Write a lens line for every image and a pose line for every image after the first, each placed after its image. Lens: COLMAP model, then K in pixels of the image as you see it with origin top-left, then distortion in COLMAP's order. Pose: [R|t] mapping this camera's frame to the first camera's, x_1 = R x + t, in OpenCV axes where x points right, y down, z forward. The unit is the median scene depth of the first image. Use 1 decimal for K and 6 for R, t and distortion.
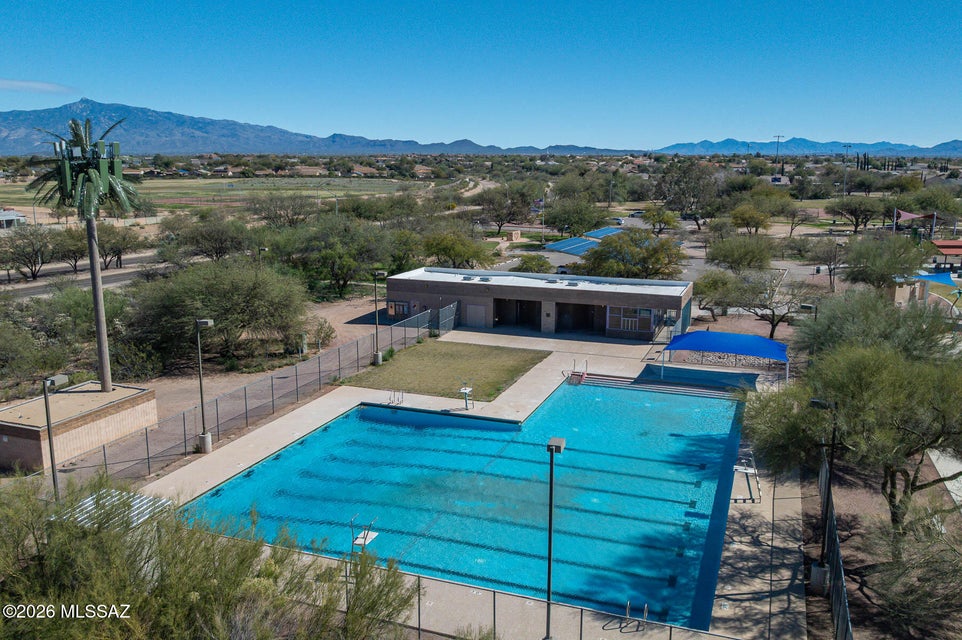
lens RADIAL K [[794.1, 0, 481.0], [0, 794.1, 320.0], [0, 0, 1]] dist [0.000741, -0.006176]
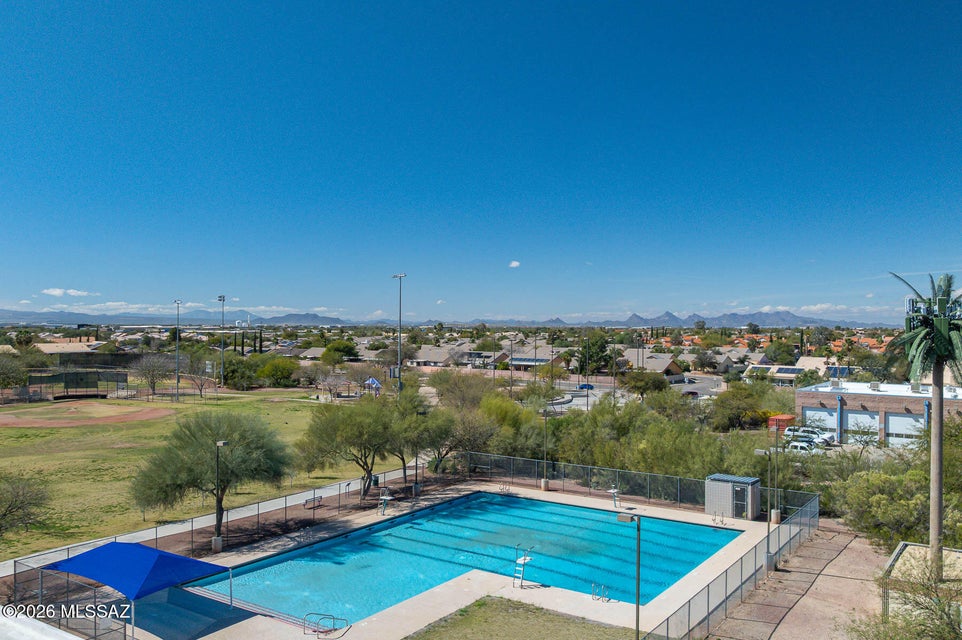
lens RADIAL K [[794.1, 0, 481.0], [0, 794.1, 320.0], [0, 0, 1]] dist [0.000741, -0.006176]
pose [[-0.970421, -0.002572, 0.241404, -0.287688], [0.046825, 0.978949, 0.198662, -0.550165], [-0.236833, 0.204089, -0.949873, 2.753040]]
